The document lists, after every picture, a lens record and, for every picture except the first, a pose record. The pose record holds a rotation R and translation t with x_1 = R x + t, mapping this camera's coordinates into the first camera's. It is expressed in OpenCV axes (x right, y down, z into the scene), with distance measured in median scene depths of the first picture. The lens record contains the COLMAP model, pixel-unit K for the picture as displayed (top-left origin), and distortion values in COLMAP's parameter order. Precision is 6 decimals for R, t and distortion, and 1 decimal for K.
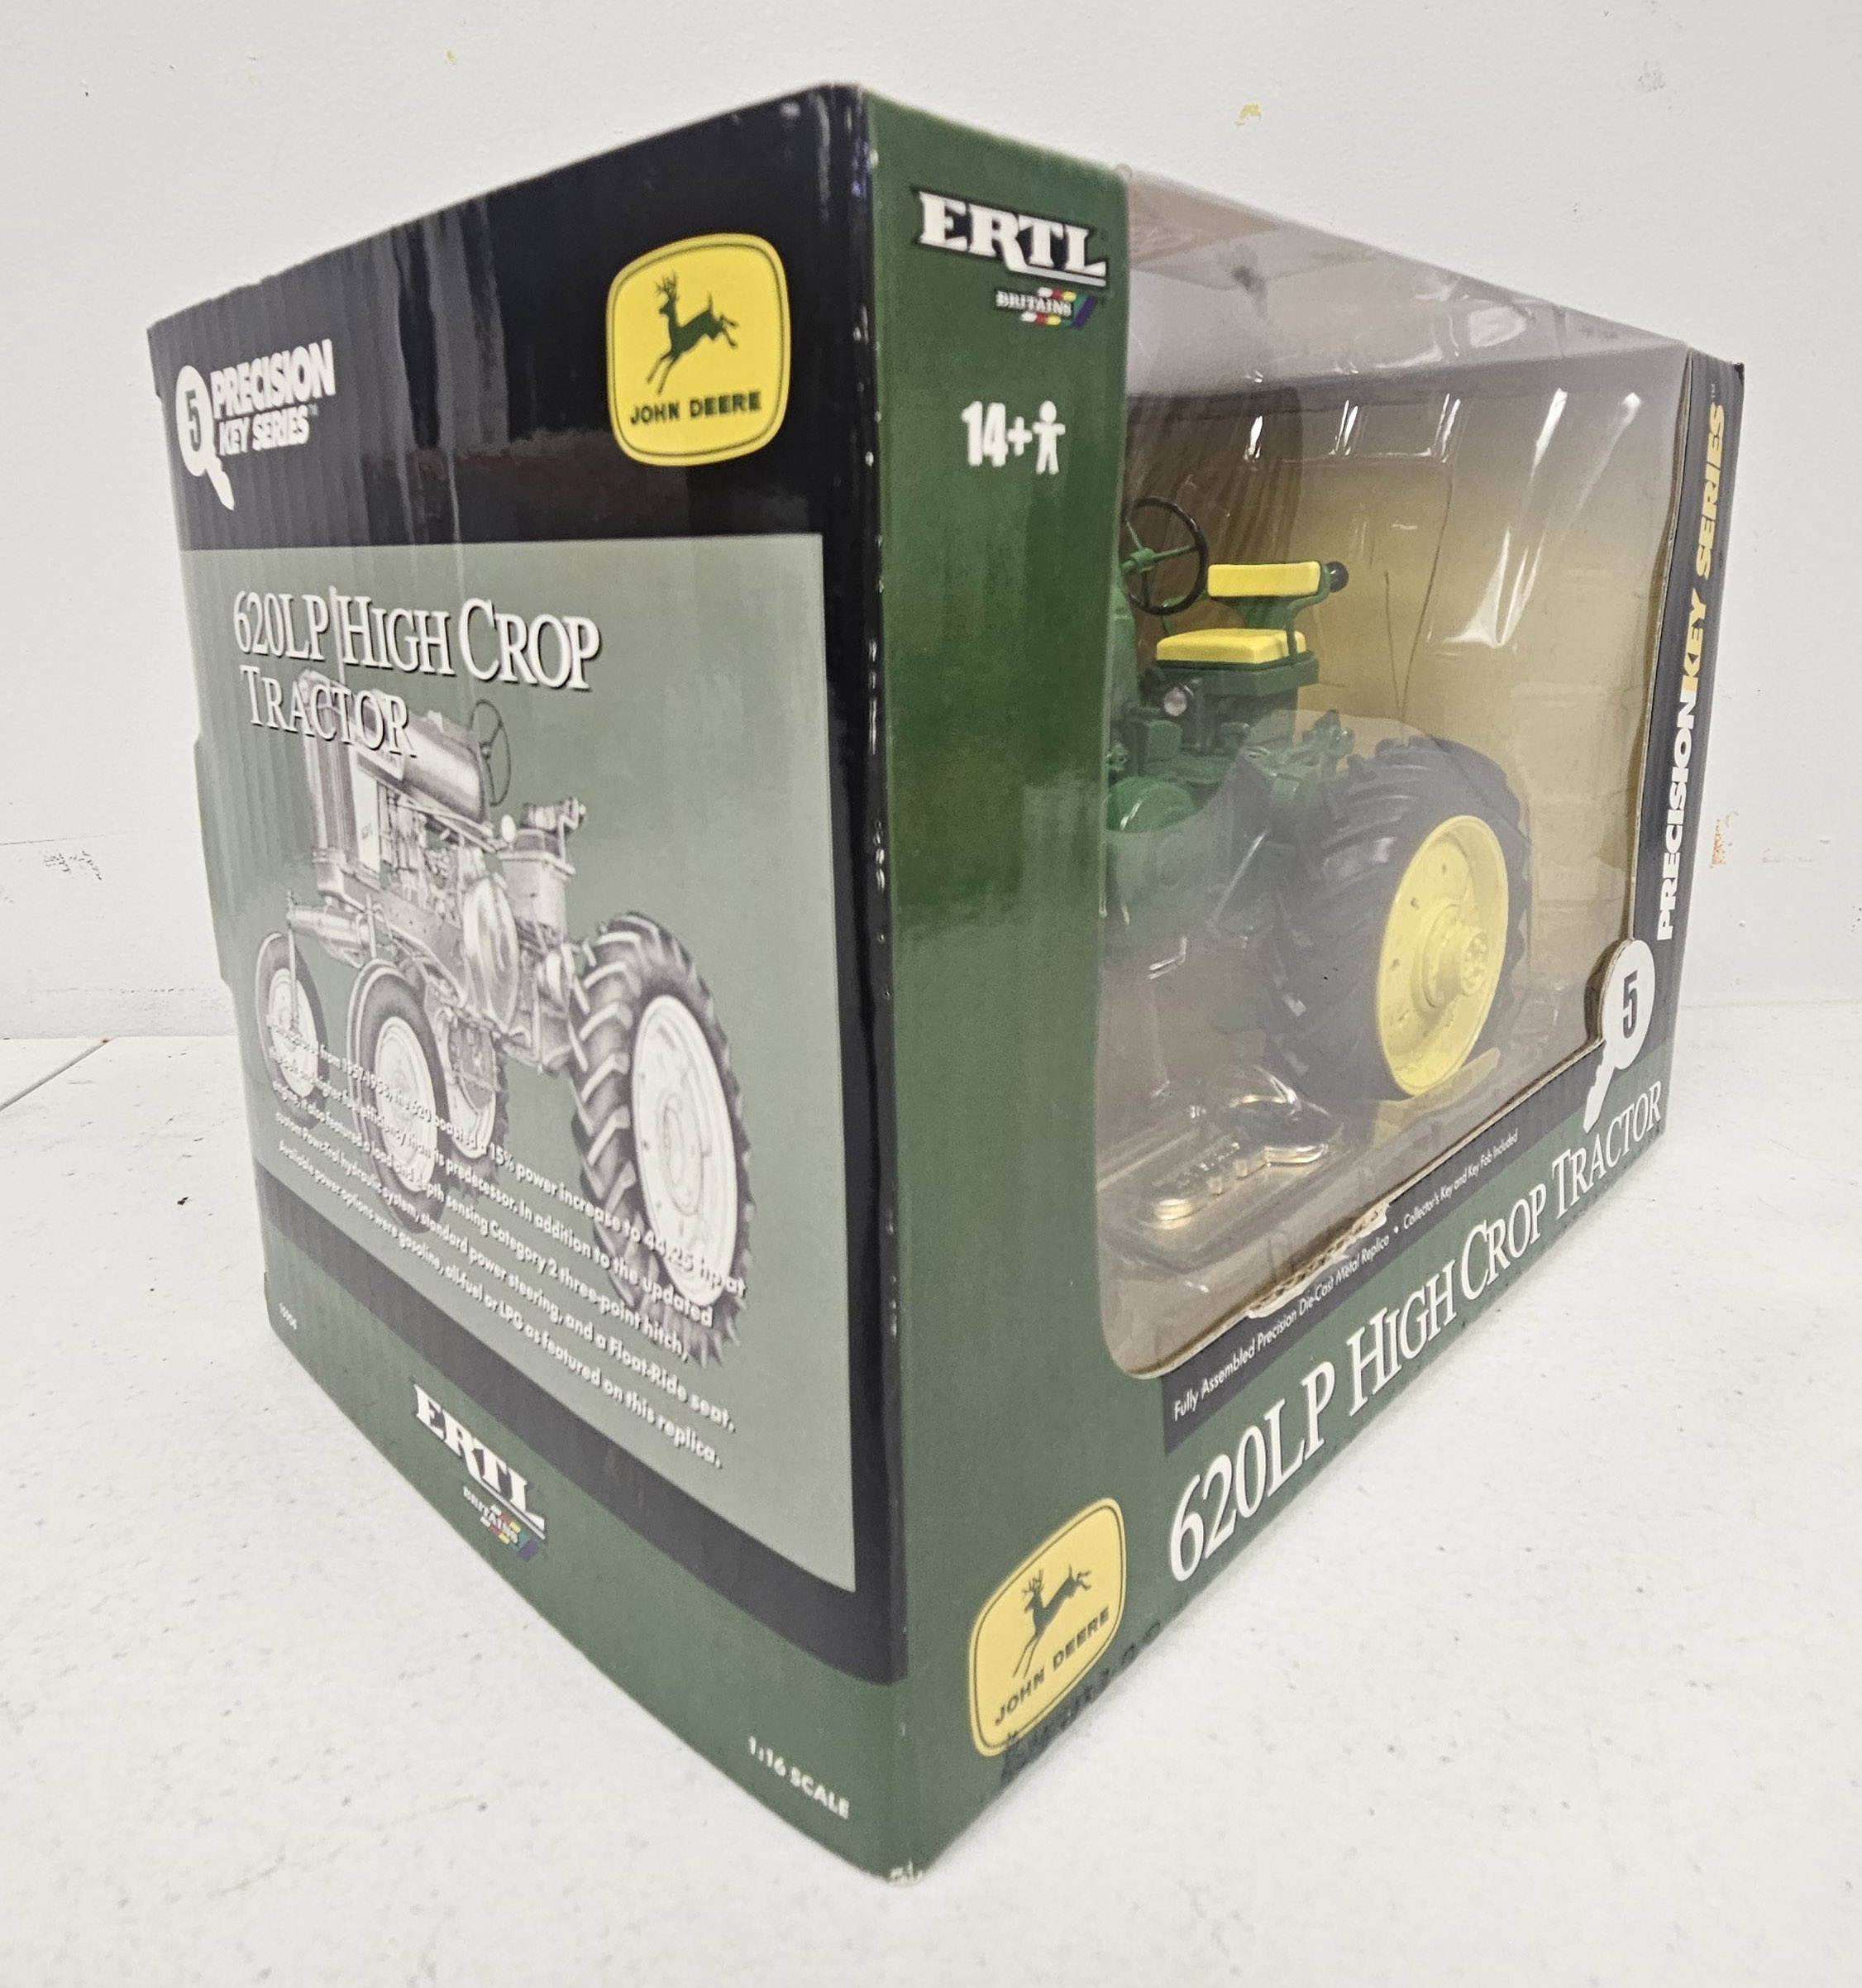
lens RADIAL K [[1354.0, 0, 933.3], [0, 1354.0, 863.6], [0, 0, 1]] dist [0.001777, 0.000829]
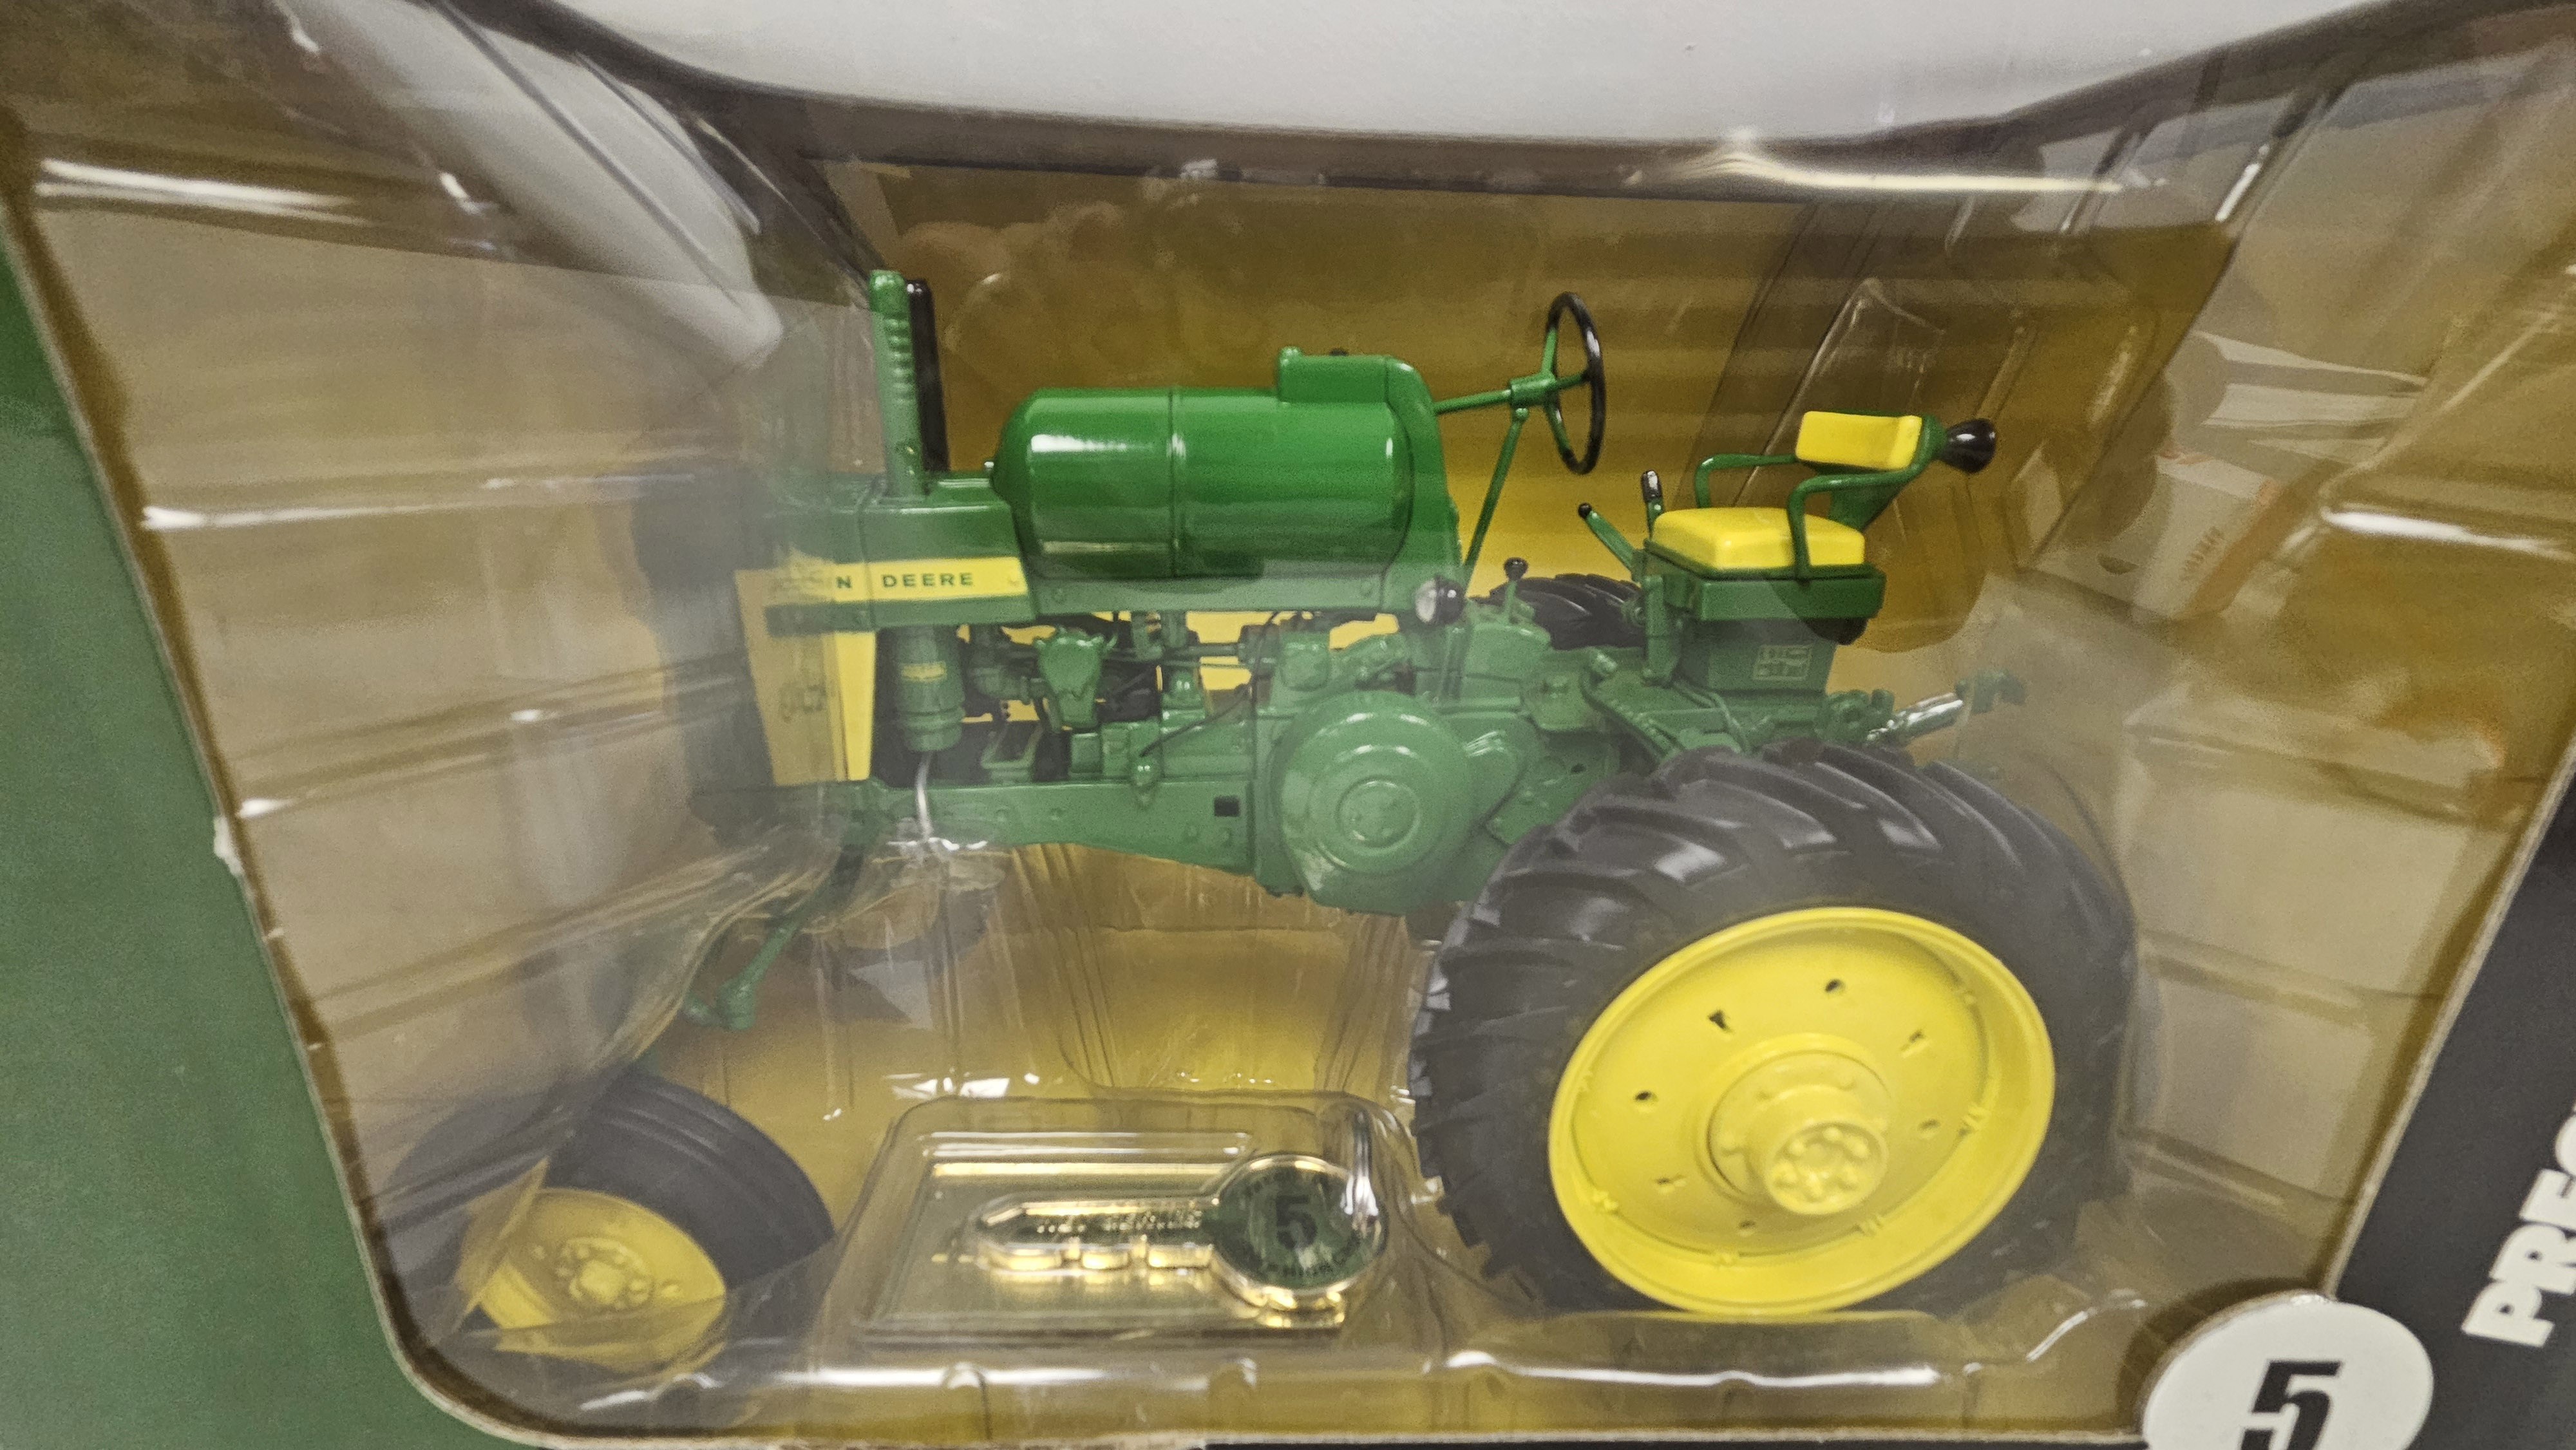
lens RADIAL K [[1057.5, 0, 1265.8], [0, 1057.5, 750.7], [0, 0, 1]] dist [-0.000866, -0.000406]
pose [[0.716242, 0.280304, -0.639083, 0.971401], [-0.206515, 0.959904, 0.189569, -0.261945], [0.666595, -0.003797, 0.745410, 1.097737]]
